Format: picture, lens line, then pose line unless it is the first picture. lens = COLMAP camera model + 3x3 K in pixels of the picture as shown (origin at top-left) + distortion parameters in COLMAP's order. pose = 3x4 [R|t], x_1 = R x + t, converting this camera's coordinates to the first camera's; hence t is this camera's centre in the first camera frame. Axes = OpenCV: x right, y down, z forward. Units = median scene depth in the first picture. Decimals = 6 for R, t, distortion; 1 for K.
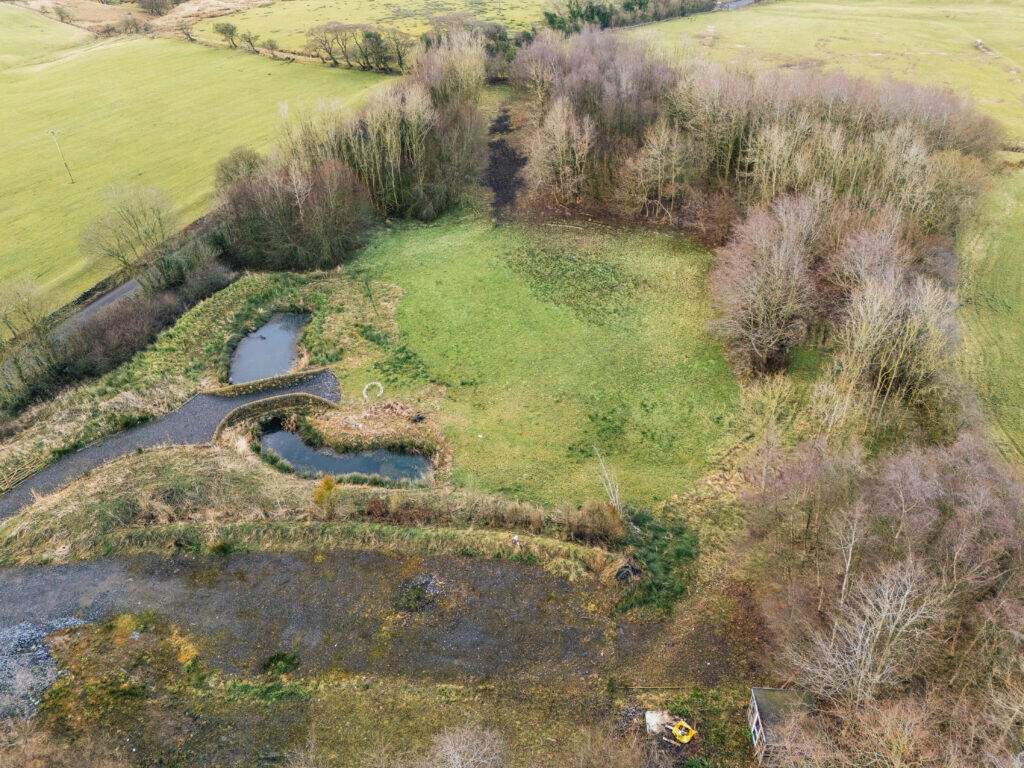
lens RADIAL K [[746.2, 0, 511.9], [0, 746.2, 382.2], [0, 0, 1]] dist [0.067952, -0.047845]
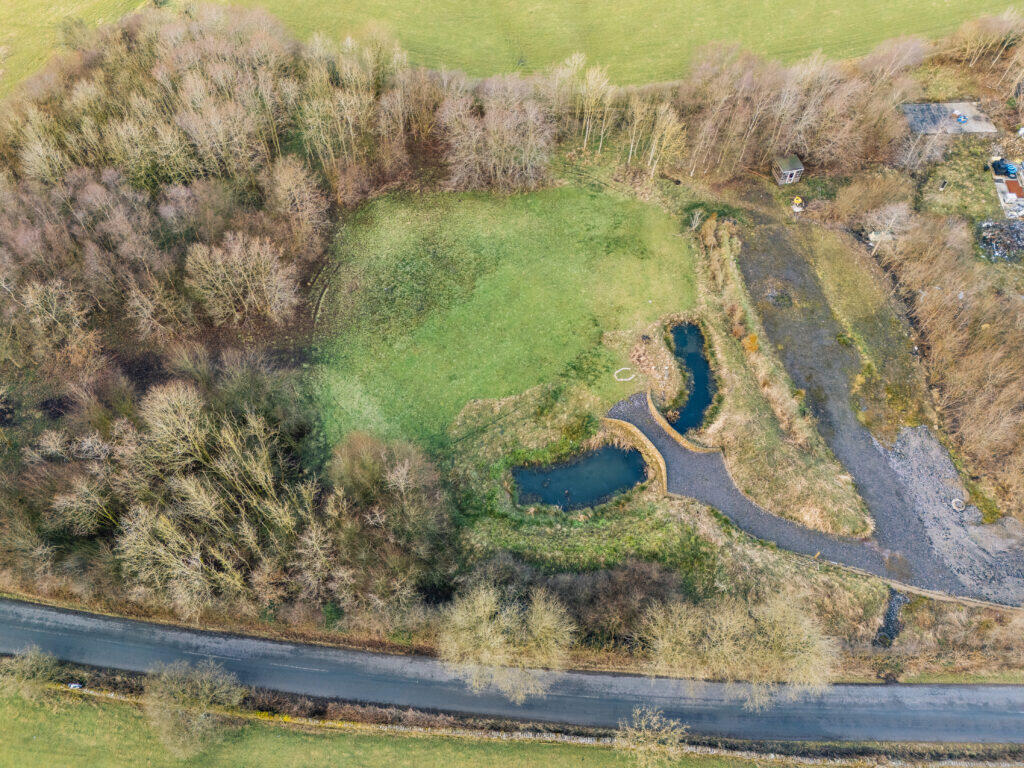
lens RADIAL K [[746.2, 0, 512.7], [0, 746.2, 383.8], [0, 0, 1]] dist [0.067952, -0.047845]
pose [[-0.238311, -0.797833, 0.553778, -0.700557], [0.570703, 0.346327, 0.744551, -0.856250], [-0.785816, 0.493478, 0.372792, 0.533599]]
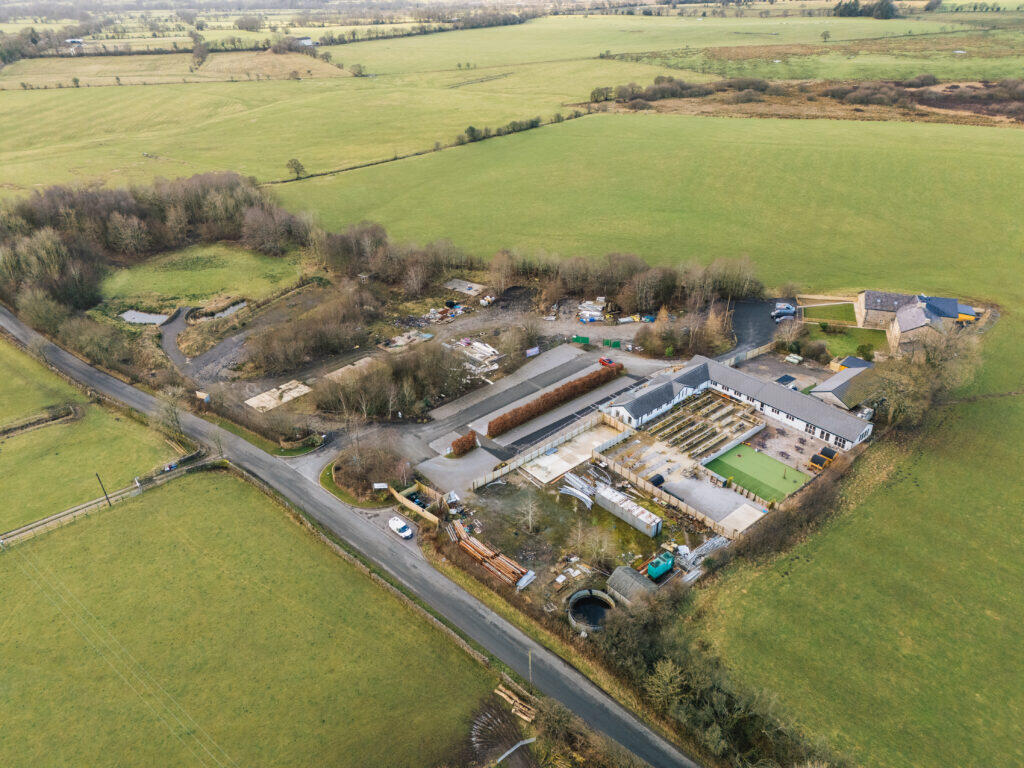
lens RADIAL K [[746.2, 0, 510.6], [0, 746.2, 382.1], [0, 0, 1]] dist [0.067952, -0.047845]
pose [[0.362998, -0.457900, 0.811517, -1.804226], [0.541159, 0.812589, 0.216440, 0.218016], [-0.758537, 0.360593, 0.542765, -1.096441]]
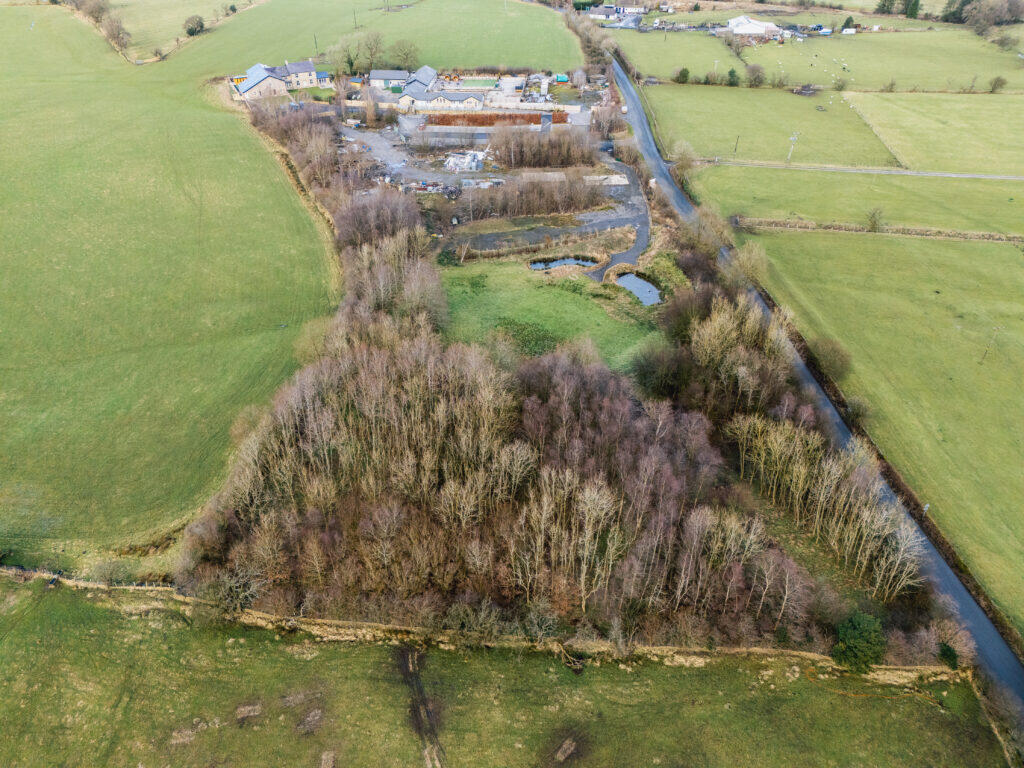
lens RADIAL K [[746.2, 0, 512.6], [0, 746.2, 383.9], [0, 0, 1]] dist [0.067952, -0.047845]
pose [[-0.925523, 0.245559, -0.288285, 0.622623], [-0.193126, 0.348764, 0.917096, -1.635387], [0.325745, 0.904469, -0.275365, 1.523389]]
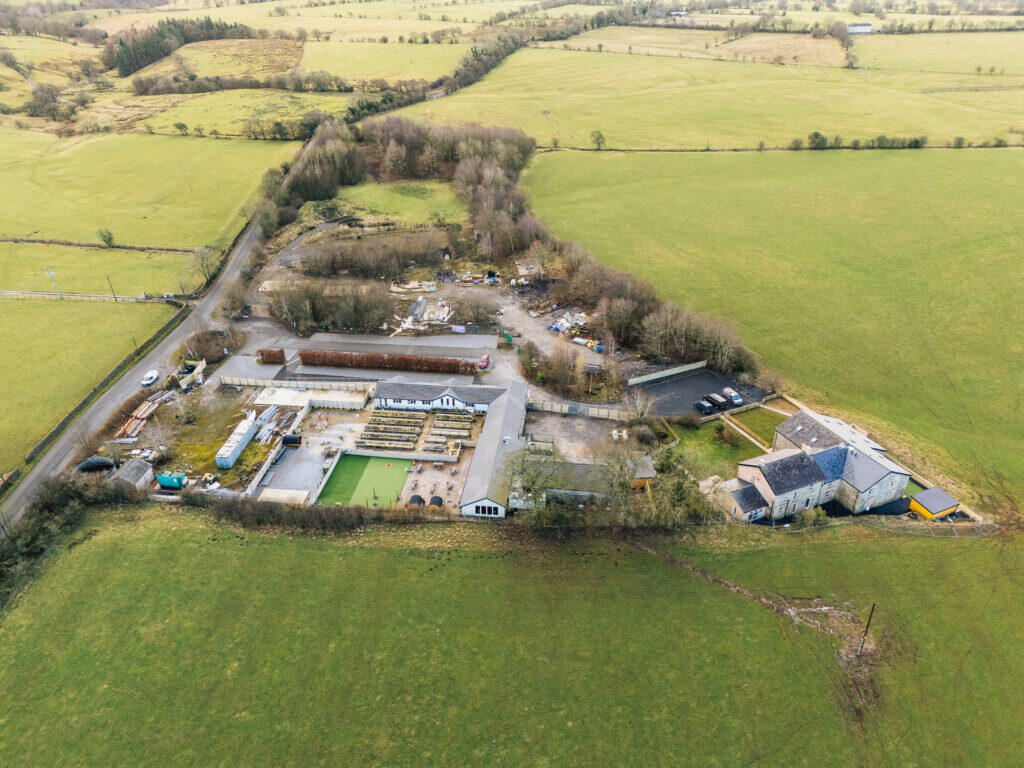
lens RADIAL K [[746.2, 0, 512.6], [0, 746.2, 385.1], [0, 0, 1]] dist [0.067952, -0.047845]
pose [[0.932549, -0.179283, 0.313386, -0.661798], [0.202937, 0.978190, -0.044277, 0.886695], [-0.298613, 0.104888, 0.948593, -2.059389]]
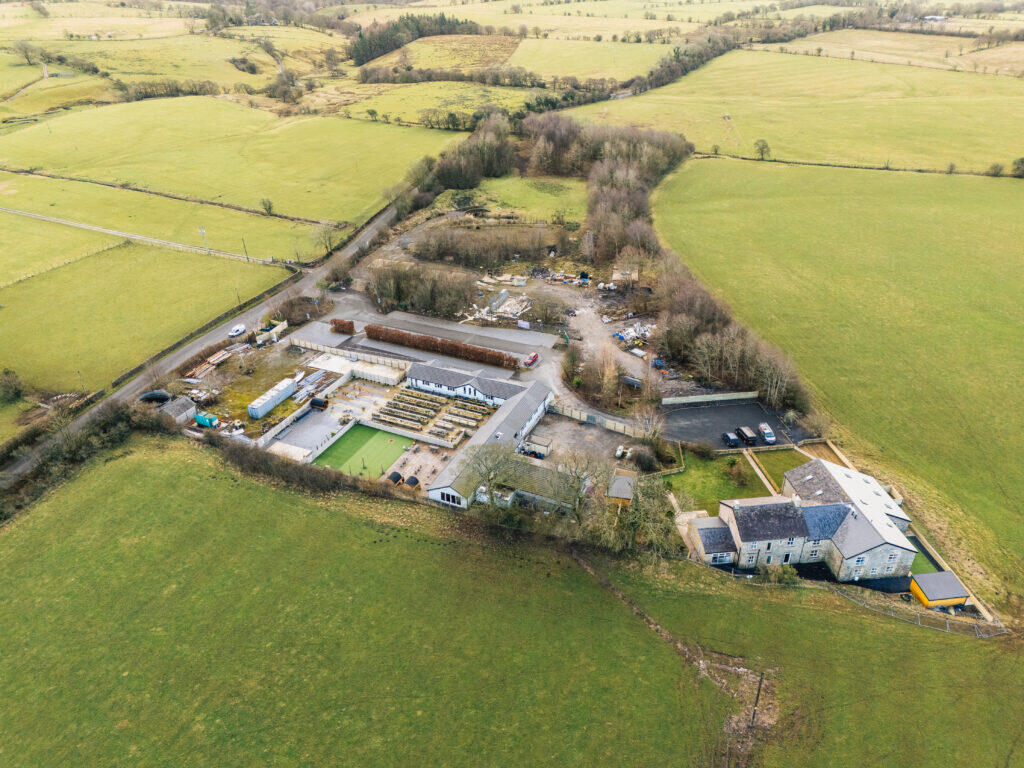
lens RADIAL K [[746.2, 0, 512.2], [0, 746.2, 384.7], [0, 0, 1]] dist [0.067952, -0.047845]
pose [[0.997823, -0.030511, 0.058462, -0.290385], [0.034861, 0.996582, -0.074888, 0.935712], [-0.055977, 0.076763, 0.995477, -2.135405]]
